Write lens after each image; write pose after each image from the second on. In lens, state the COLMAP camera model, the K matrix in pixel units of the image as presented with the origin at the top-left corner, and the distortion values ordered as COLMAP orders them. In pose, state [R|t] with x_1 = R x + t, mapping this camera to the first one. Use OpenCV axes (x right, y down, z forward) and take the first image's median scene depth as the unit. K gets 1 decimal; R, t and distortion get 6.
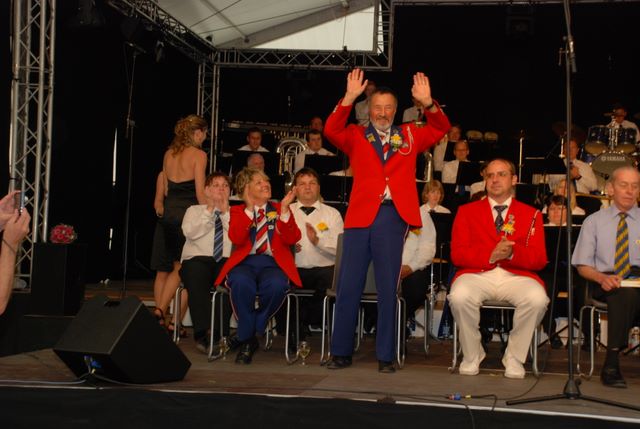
lens RADIAL K [[1114.8, 0, 320.0], [0, 1114.8, 214.5], [0, 0, 1]] dist [0.407593, 0.259769]
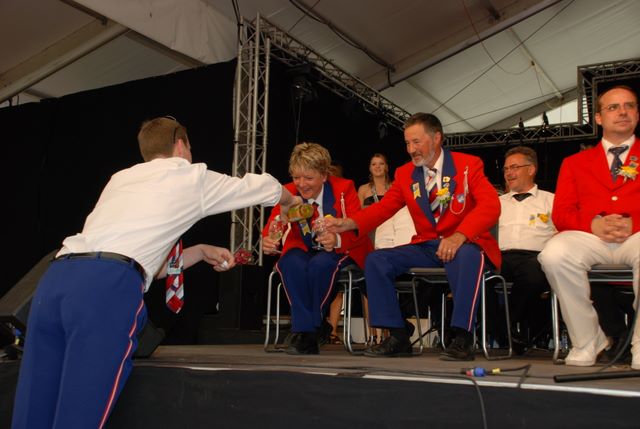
lens RADIAL K [[761.0, 0, 334.2], [0, 761.0, 214.7], [0, 0, 1]] dist [0.127521, 0.024568]
pose [[0.944920, -0.063756, -0.321033, 0.101946], [0.025495, 0.992202, -0.122005, 0.068961], [0.326308, 0.107100, 0.939177, 0.316599]]
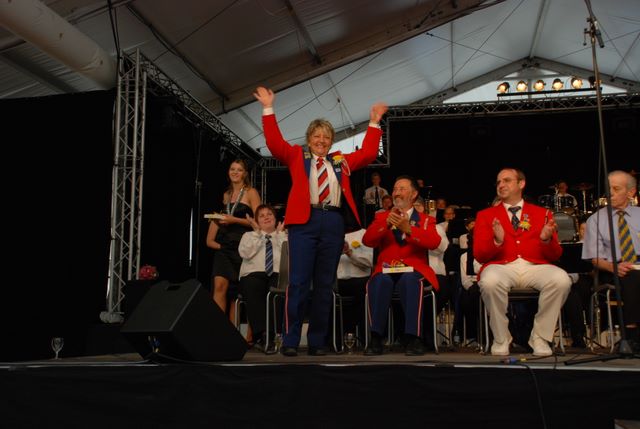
lens RADIAL K [[741.2, 0, 320.0], [0, 741.2, 214.5], [0, 0, 1]] dist [-0.012680, 1.009223]
pose [[0.998891, -0.044282, -0.015984, -0.018383], [0.042147, 0.992412, -0.115510, 0.055723], [0.020978, 0.114709, 0.993178, 0.174885]]
